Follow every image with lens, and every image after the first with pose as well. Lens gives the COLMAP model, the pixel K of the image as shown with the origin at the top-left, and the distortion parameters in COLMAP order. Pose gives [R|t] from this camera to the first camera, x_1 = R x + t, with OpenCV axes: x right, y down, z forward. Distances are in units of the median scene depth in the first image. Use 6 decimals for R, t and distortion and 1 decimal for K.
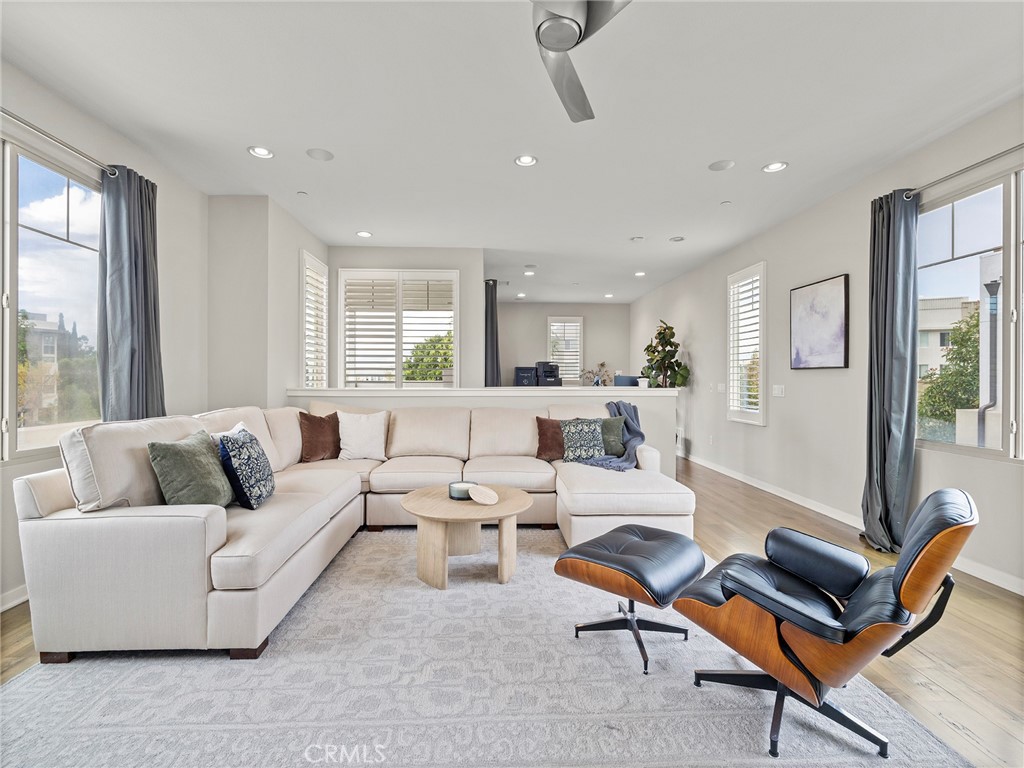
lens RADIAL K [[474.6, 0, 512.0], [0, 474.6, 384.0], [0, 0, 1]] dist [-0.000512, 0.000032]
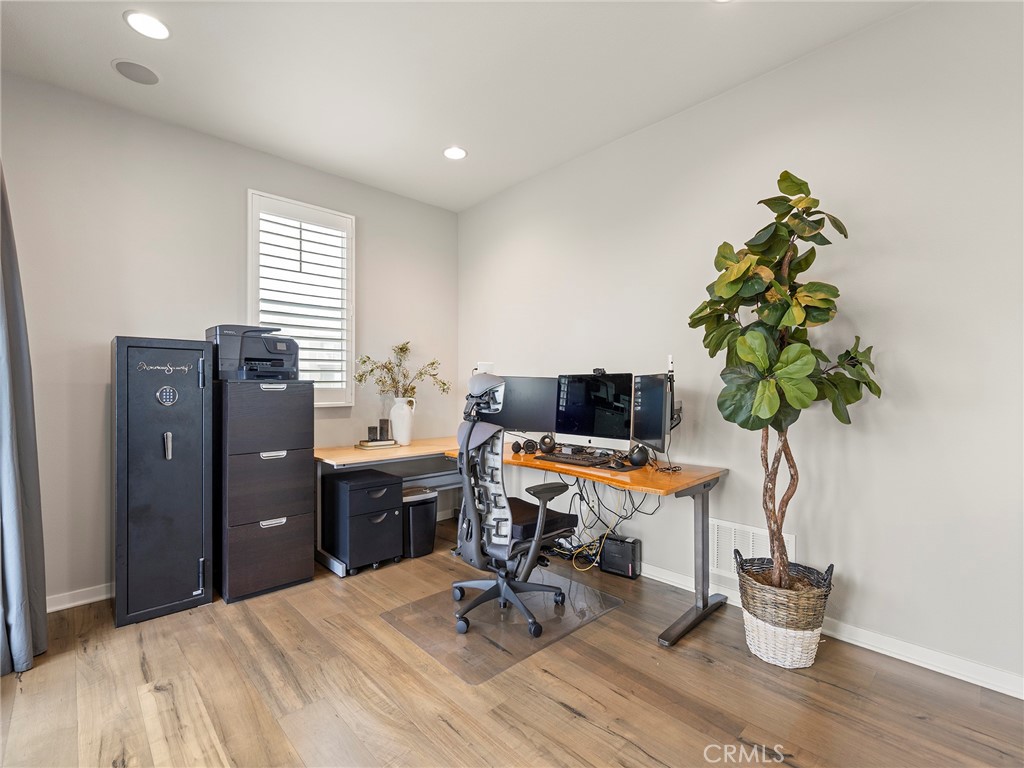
lens RADIAL K [[474.6, 0, 512.0], [0, 474.6, 384.0], [0, 0, 1]] dist [-0.000512, 0.000032]
pose [[0.770707, -0.000854, 0.637189, 0.007845], [0.013972, 0.999781, -0.015560, -0.004525], [-0.637036, 0.020895, 0.770551, 0.672766]]
